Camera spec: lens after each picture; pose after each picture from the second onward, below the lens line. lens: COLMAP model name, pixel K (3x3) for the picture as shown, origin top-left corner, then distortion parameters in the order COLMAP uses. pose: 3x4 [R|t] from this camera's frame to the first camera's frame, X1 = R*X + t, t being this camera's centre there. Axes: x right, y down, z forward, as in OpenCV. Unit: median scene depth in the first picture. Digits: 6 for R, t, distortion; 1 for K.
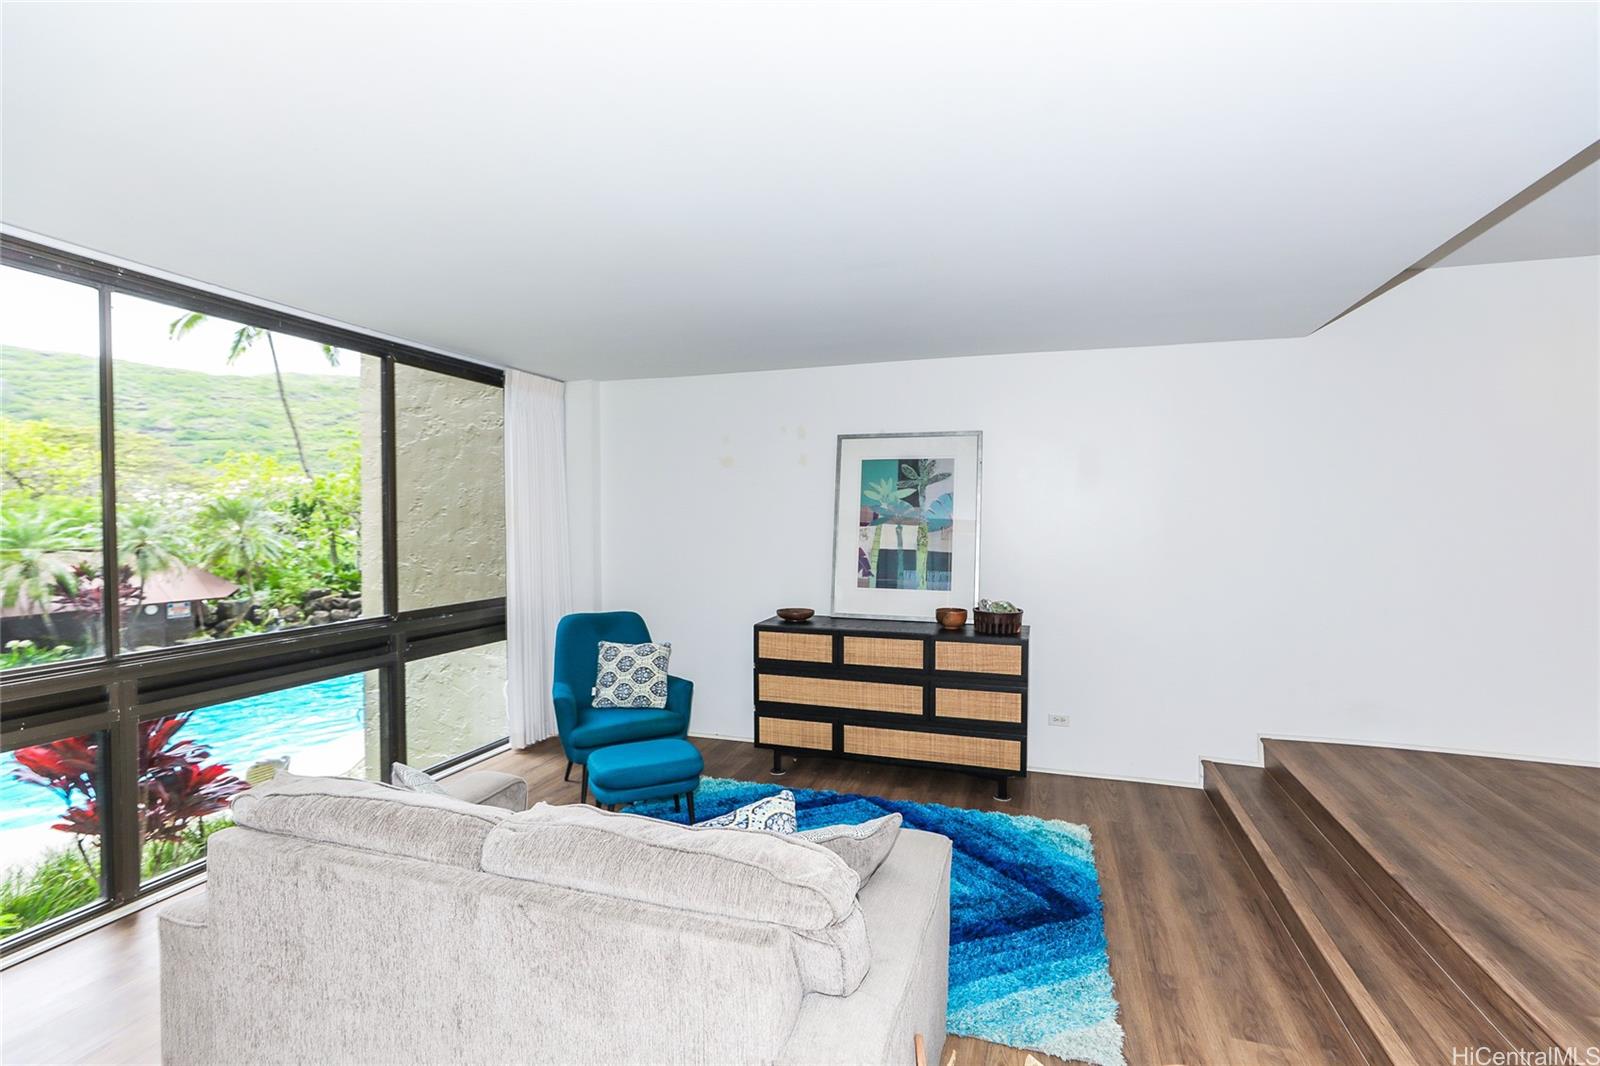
lens RADIAL K [[727.6, 0, 805.0], [0, 727.6, 543.8], [0, 0, 1]] dist [-0.016112, 0.004925]
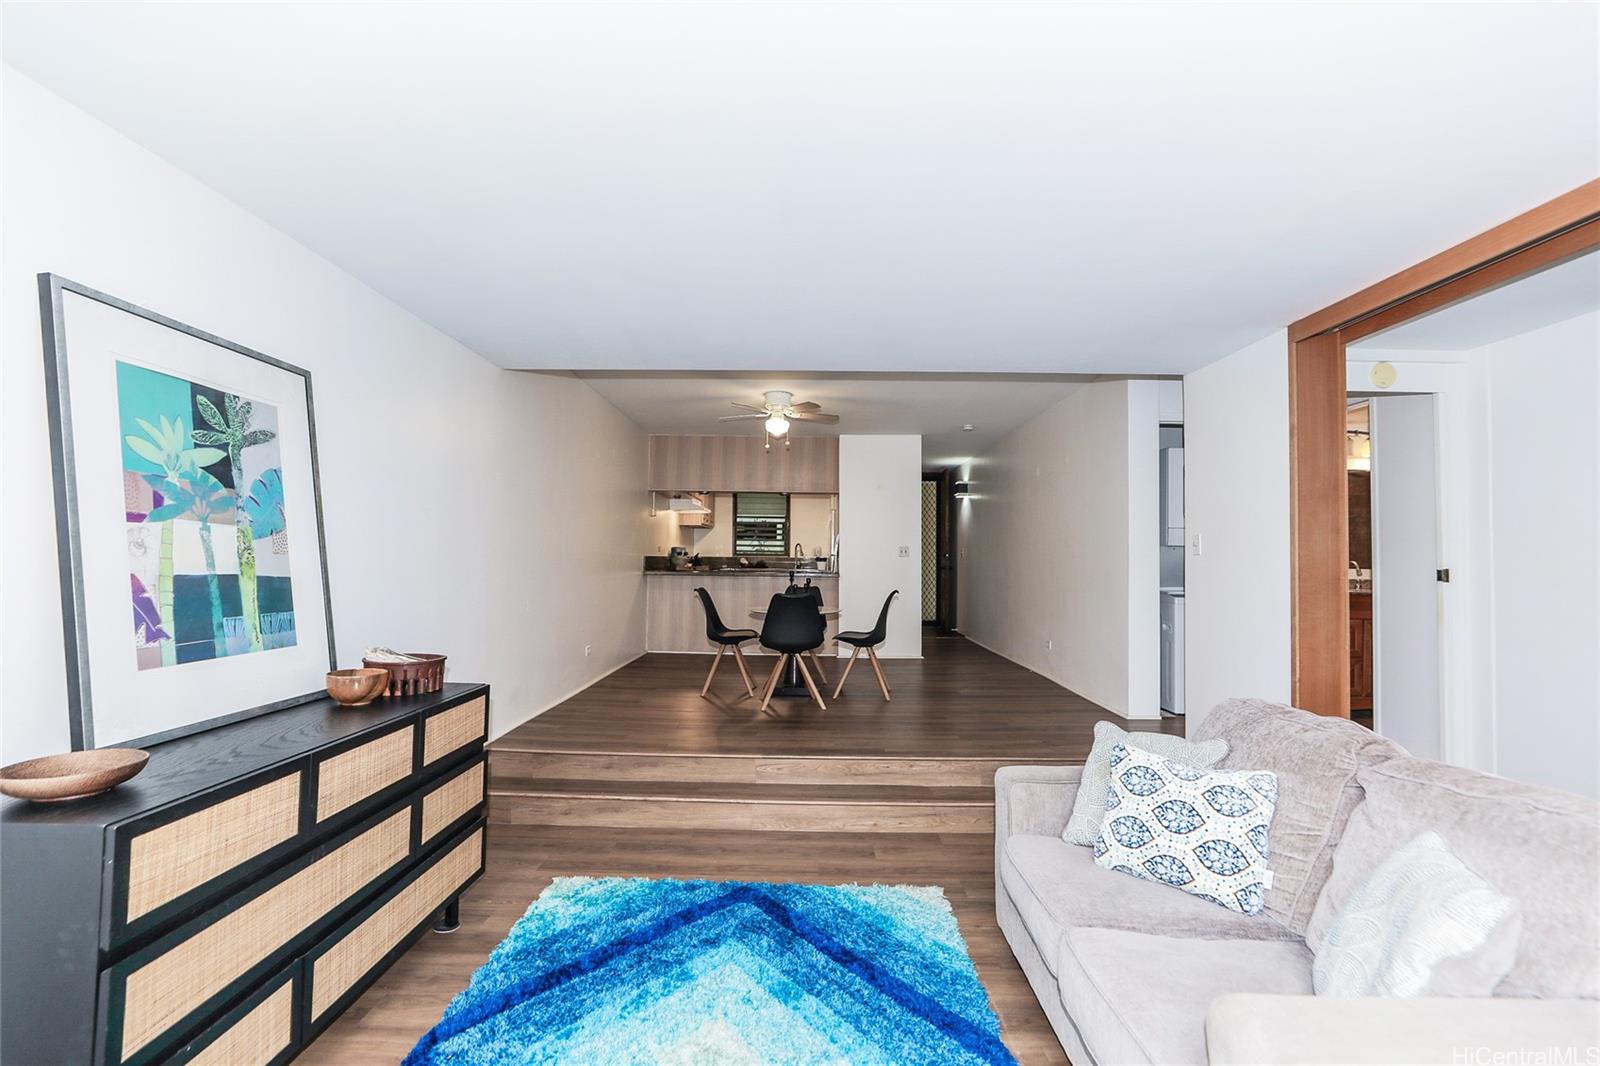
lens RADIAL K [[727.6, 0, 802.2], [0, 727.6, 535.5], [0, 0, 1]] dist [-0.016112, 0.004925]
pose [[-0.309639, 0.026580, 0.950483, -0.433558], [0.023688, 0.999515, -0.020235, 0.000907], [-0.950559, 0.016250, -0.310118, 0.779124]]
